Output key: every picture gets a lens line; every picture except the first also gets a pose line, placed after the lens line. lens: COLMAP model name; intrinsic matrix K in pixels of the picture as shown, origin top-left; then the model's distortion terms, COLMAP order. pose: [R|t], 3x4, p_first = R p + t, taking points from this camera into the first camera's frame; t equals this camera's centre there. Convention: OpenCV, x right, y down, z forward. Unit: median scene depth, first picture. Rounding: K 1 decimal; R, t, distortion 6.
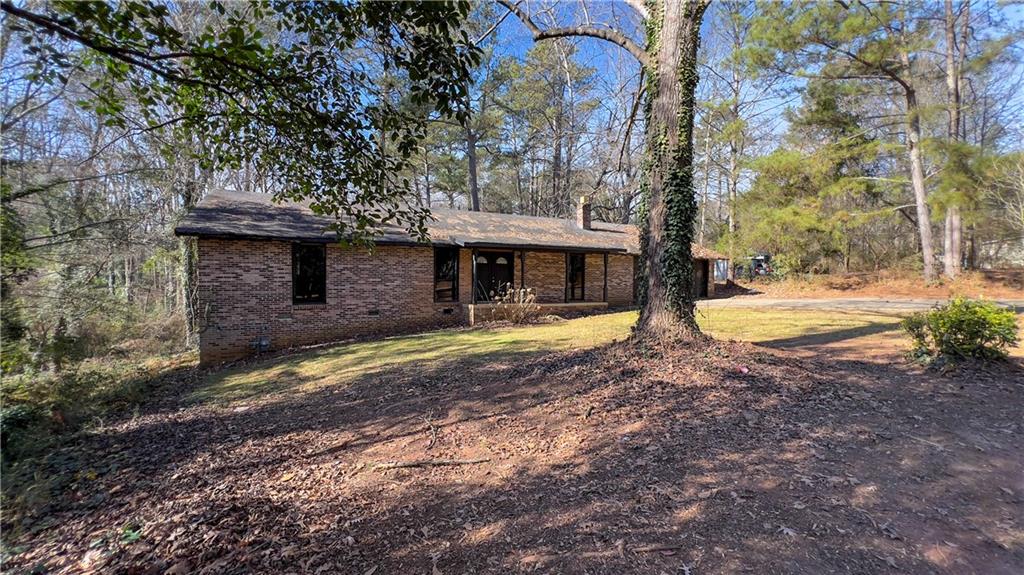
lens RADIAL K [[402.4, 0, 510.0], [0, 402.4, 281.1], [0, 0, 1]] dist [0.003579, 0.000119]
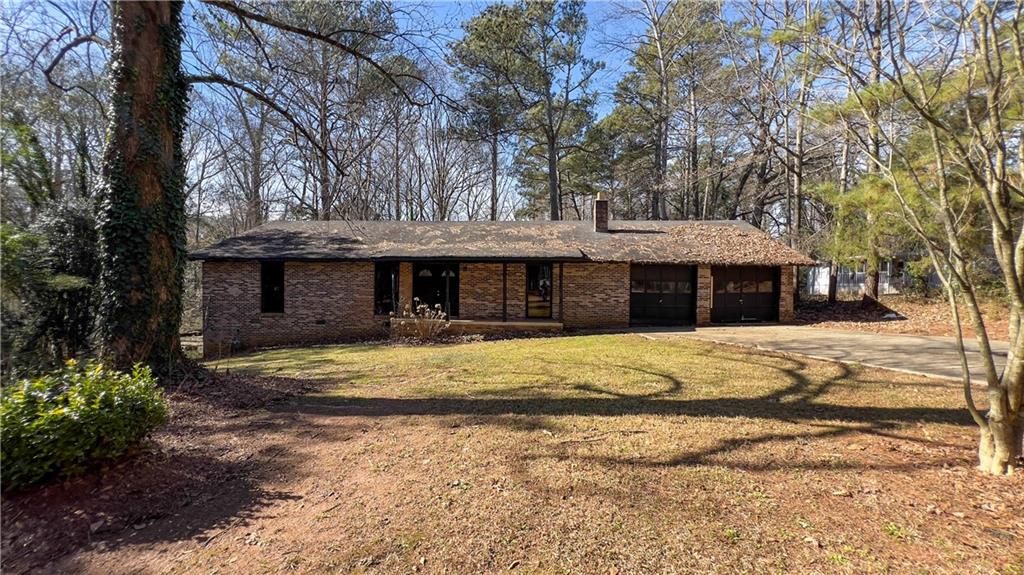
lens RADIAL K [[402.4, 0, 508.2], [0, 402.4, 292.8], [0, 0, 1]] dist [0.003579, 0.000119]
pose [[0.860399, 0.012278, -0.509473, 0.664327], [-0.005956, 0.999884, 0.014038, -0.021798], [0.509586, -0.009044, 0.860372, 0.294738]]
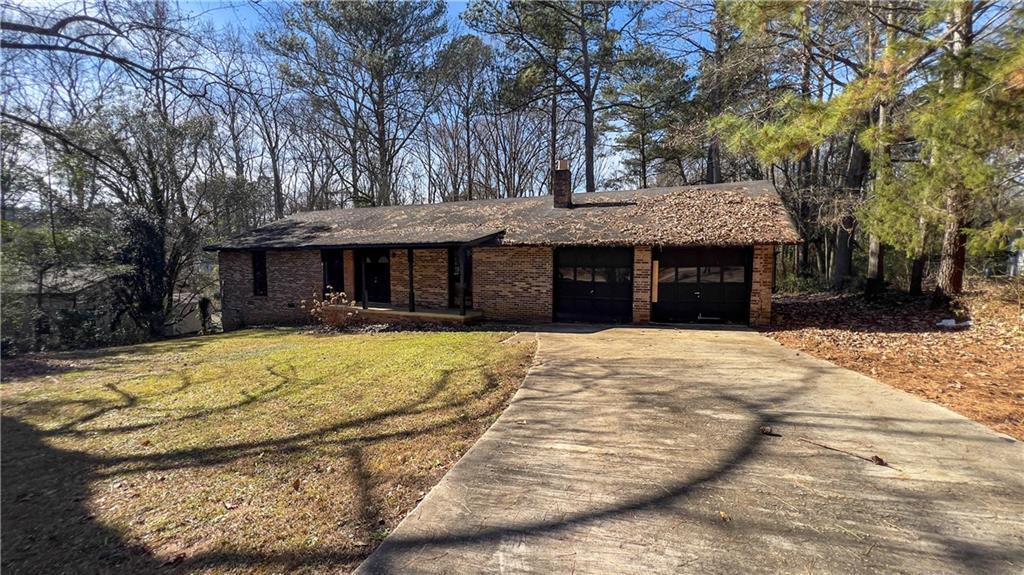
lens RADIAL K [[402.4, 0, 511.6], [0, 402.4, 286.5], [0, 0, 1]] dist [0.003579, 0.000119]
pose [[0.634405, 0.043733, -0.771763, 1.013115], [0.002559, 0.998274, 0.058672, -0.048865], [0.772997, -0.039196, 0.633198, 0.726990]]
